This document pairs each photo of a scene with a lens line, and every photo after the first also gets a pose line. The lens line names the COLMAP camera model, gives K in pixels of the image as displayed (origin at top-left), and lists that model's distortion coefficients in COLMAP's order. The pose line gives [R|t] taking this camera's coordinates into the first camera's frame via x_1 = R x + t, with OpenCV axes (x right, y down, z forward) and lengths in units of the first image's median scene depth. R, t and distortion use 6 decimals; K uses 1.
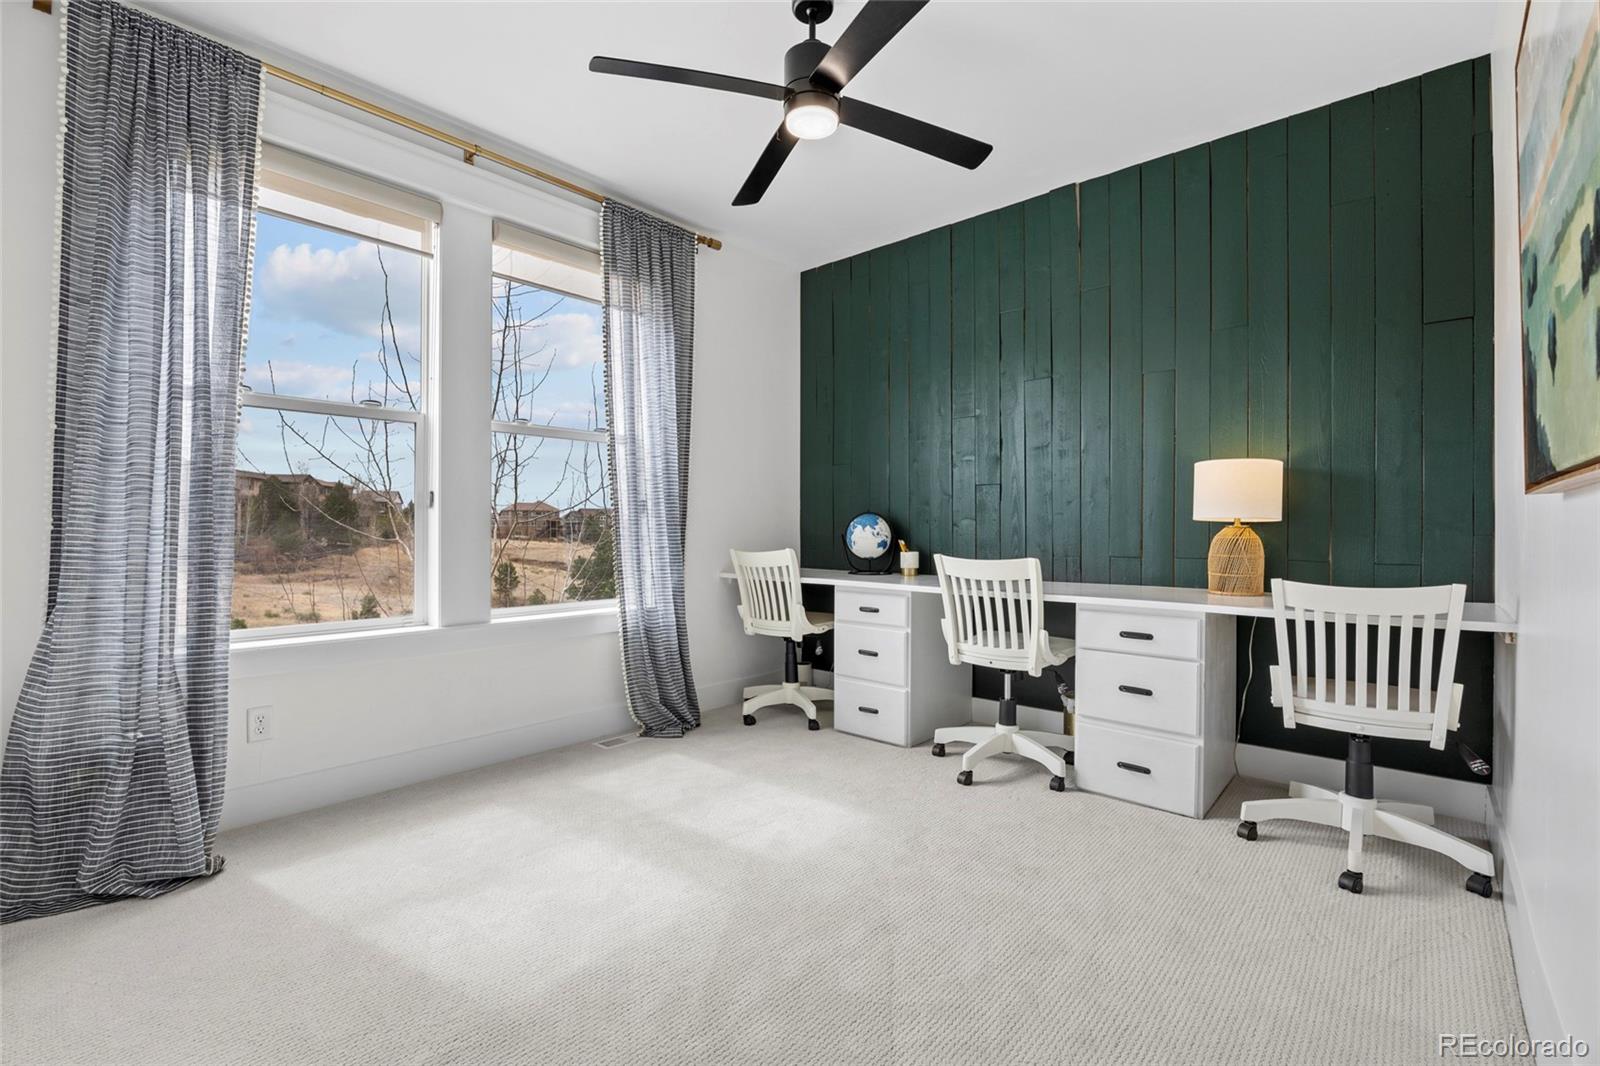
lens RADIAL K [[693.4, 0, 795.1], [0, 693.4, 523.8], [0, 0, 1]] dist [-0.002209, -0.000040]
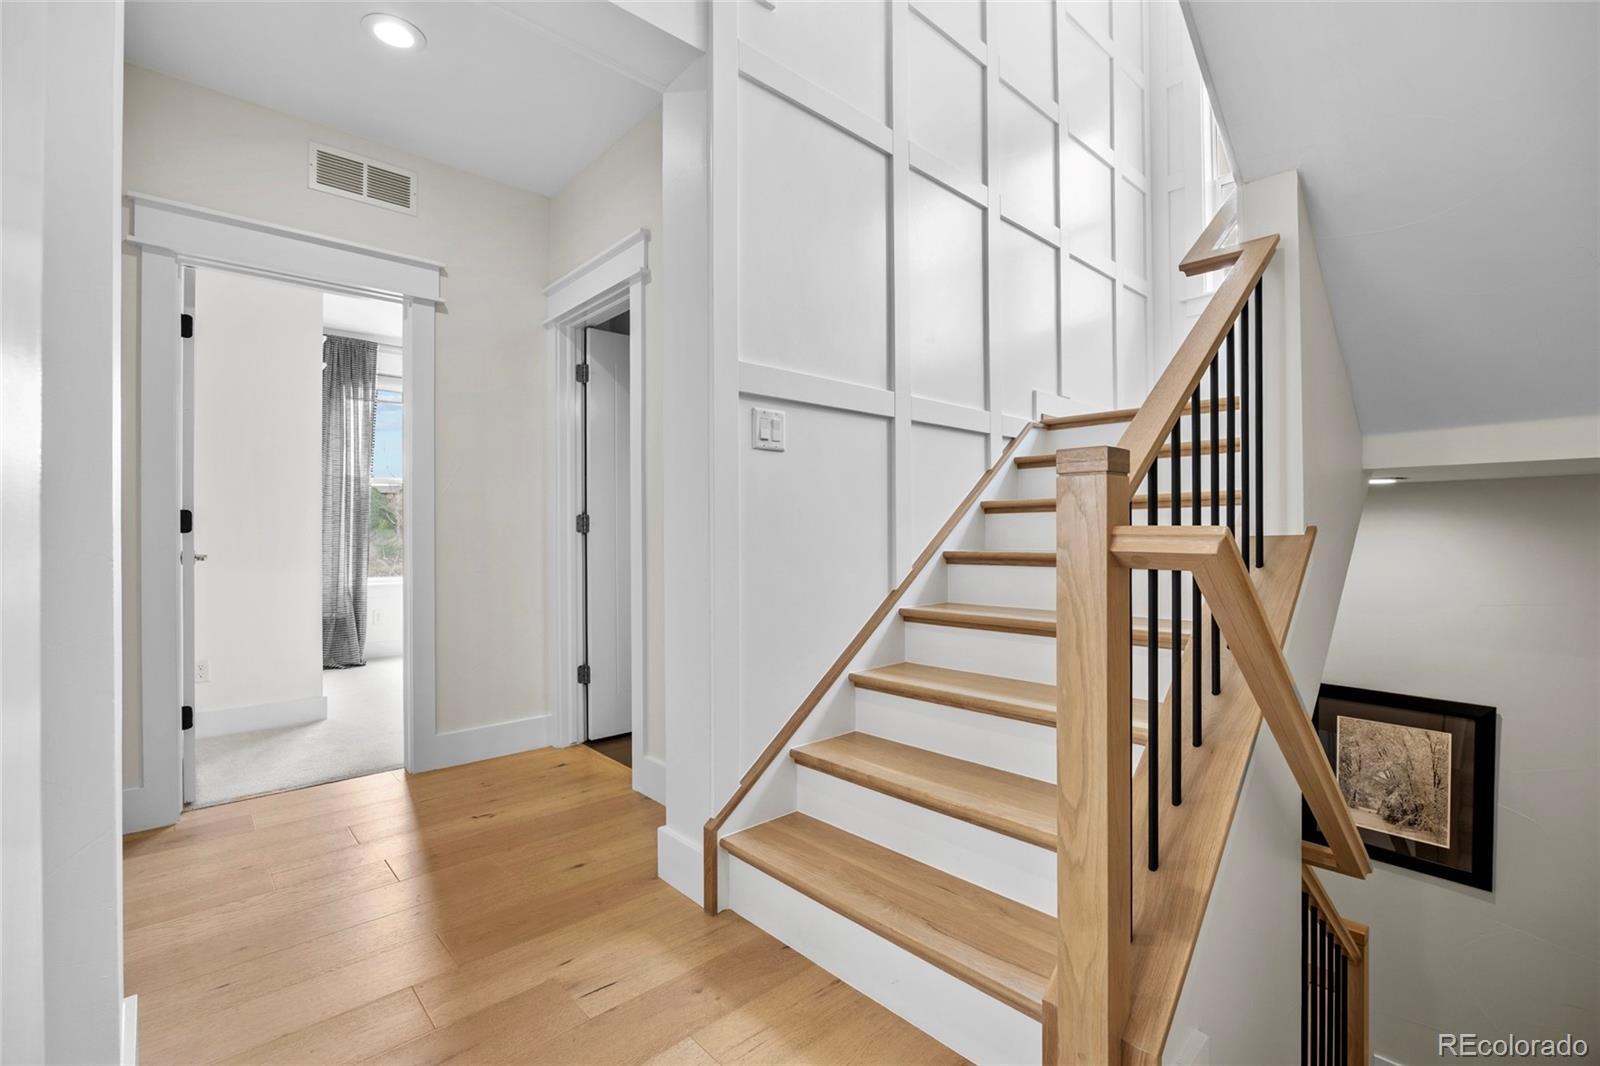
lens RADIAL K [[693.4, 0, 795.1], [0, 693.4, 523.8], [0, 0, 1]] dist [-0.002209, -0.000040]
pose [[0.988213, -0.007561, -0.152896, 0.644494], [0.008219, 0.999959, 0.003674, -0.017760], [0.152862, -0.004887, 0.988235, -0.729932]]
